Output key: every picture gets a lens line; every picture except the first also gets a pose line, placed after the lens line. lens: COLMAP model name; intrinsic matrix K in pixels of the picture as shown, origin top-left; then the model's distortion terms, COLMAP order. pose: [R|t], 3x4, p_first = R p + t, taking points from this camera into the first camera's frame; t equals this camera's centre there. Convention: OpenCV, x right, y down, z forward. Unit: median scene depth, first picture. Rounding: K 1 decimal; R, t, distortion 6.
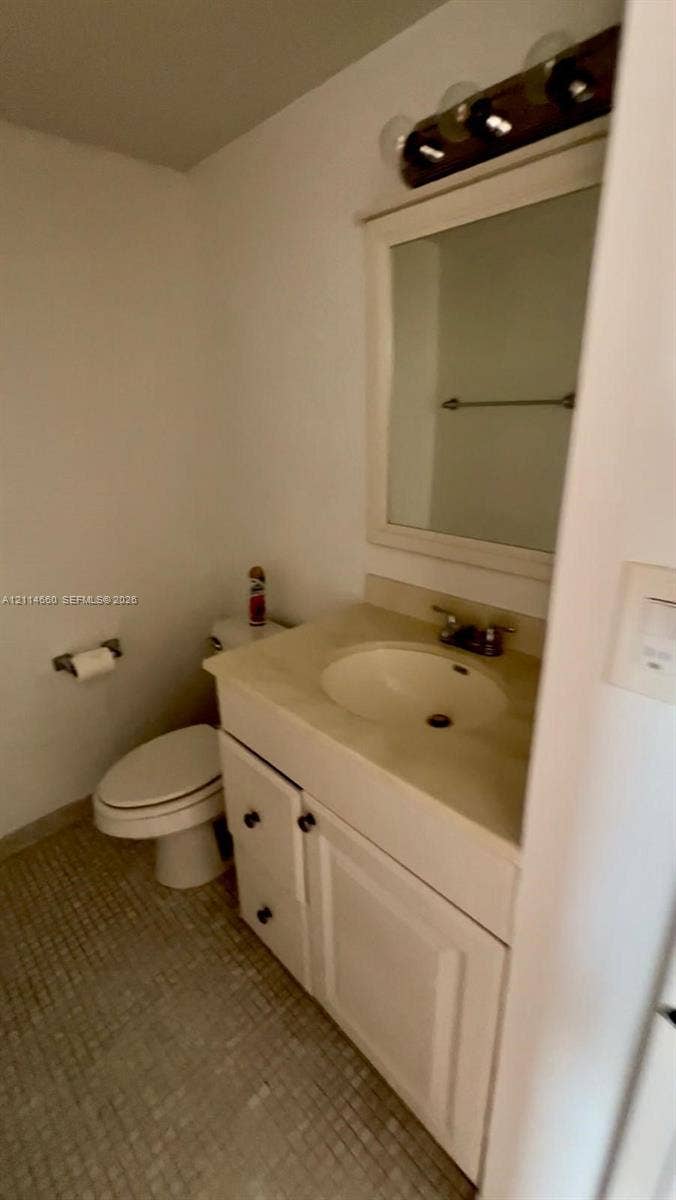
lens RADIAL K [[524.6, 0, 341.8], [0, 524.6, 599.8], [0, 0, 1]] dist [-0.001890, -0.000213]
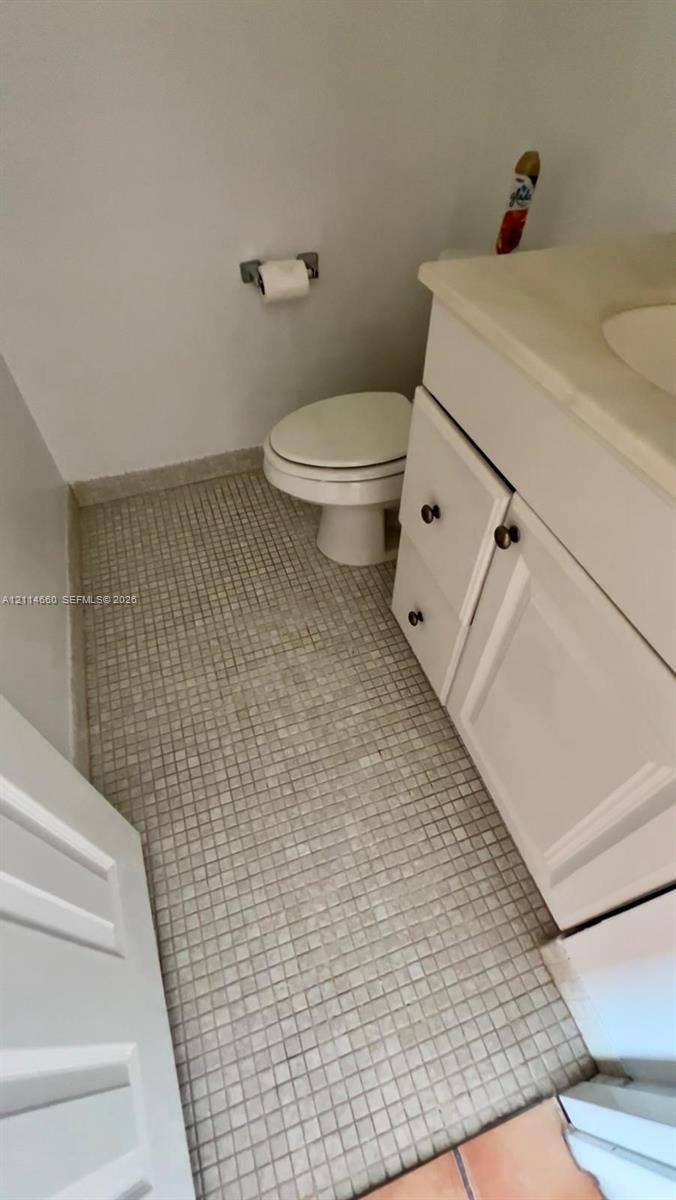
lens RADIAL K [[524.6, 0, 341.8], [0, 524.6, 599.8], [0, 0, 1]] dist [-0.001890, -0.000213]
pose [[0.910390, 0.333577, -0.244778, -0.047817], [-0.163407, 0.833392, 0.527974, 0.111830], [0.380116, -0.440664, 0.813220, 0.212643]]
